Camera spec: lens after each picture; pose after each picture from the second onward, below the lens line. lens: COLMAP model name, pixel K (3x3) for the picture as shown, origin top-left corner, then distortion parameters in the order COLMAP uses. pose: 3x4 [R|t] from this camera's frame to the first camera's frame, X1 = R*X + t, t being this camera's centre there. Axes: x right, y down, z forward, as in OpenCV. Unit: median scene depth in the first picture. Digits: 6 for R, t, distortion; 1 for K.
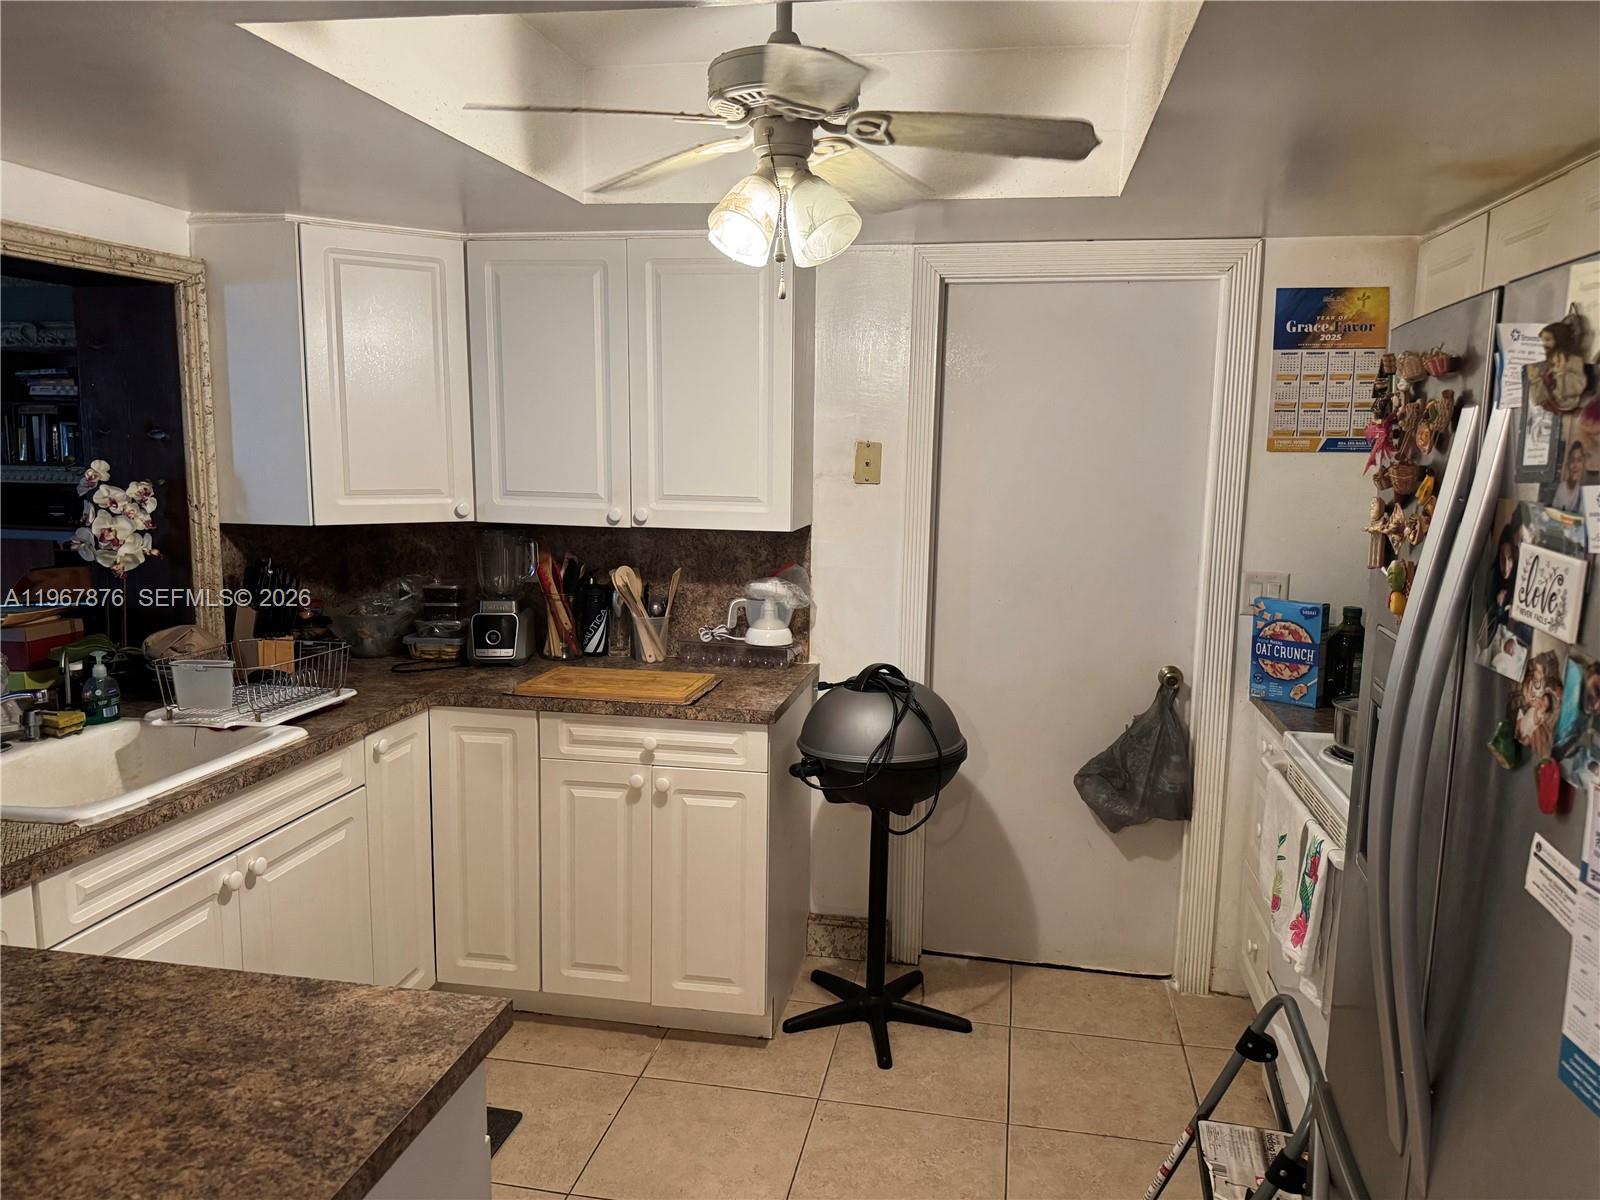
lens RADIAL K [[1117.6, 0, 809.8], [0, 1117.6, 598.2], [0, 0, 1]] dist [0.028880, -0.032594]
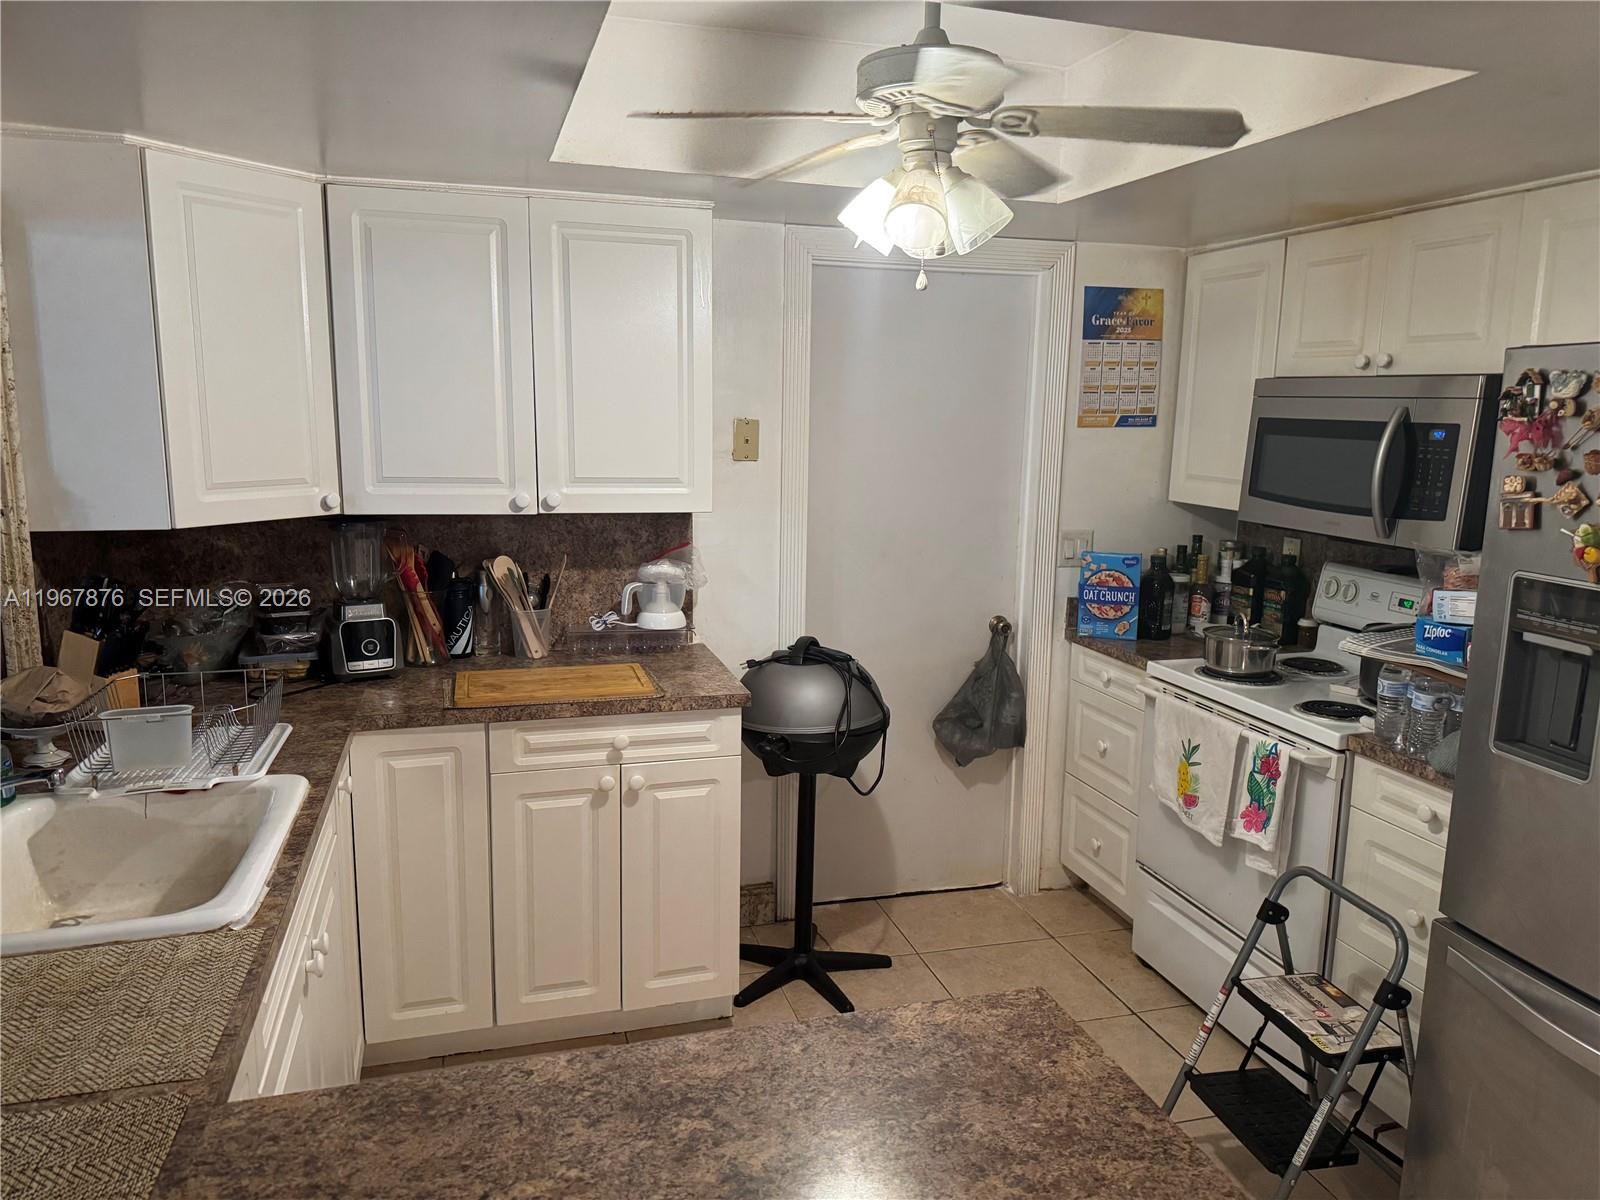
lens RADIAL K [[1117.6, 0, 813.2], [0, 1117.6, 604.8], [0, 0, 1]] dist [0.028880, -0.032594]
pose [[0.894648, -0.078108, 0.439890, -0.378225], [0.058164, 0.996582, 0.058662, -0.030571], [-0.442969, -0.026896, 0.896134, 0.071087]]
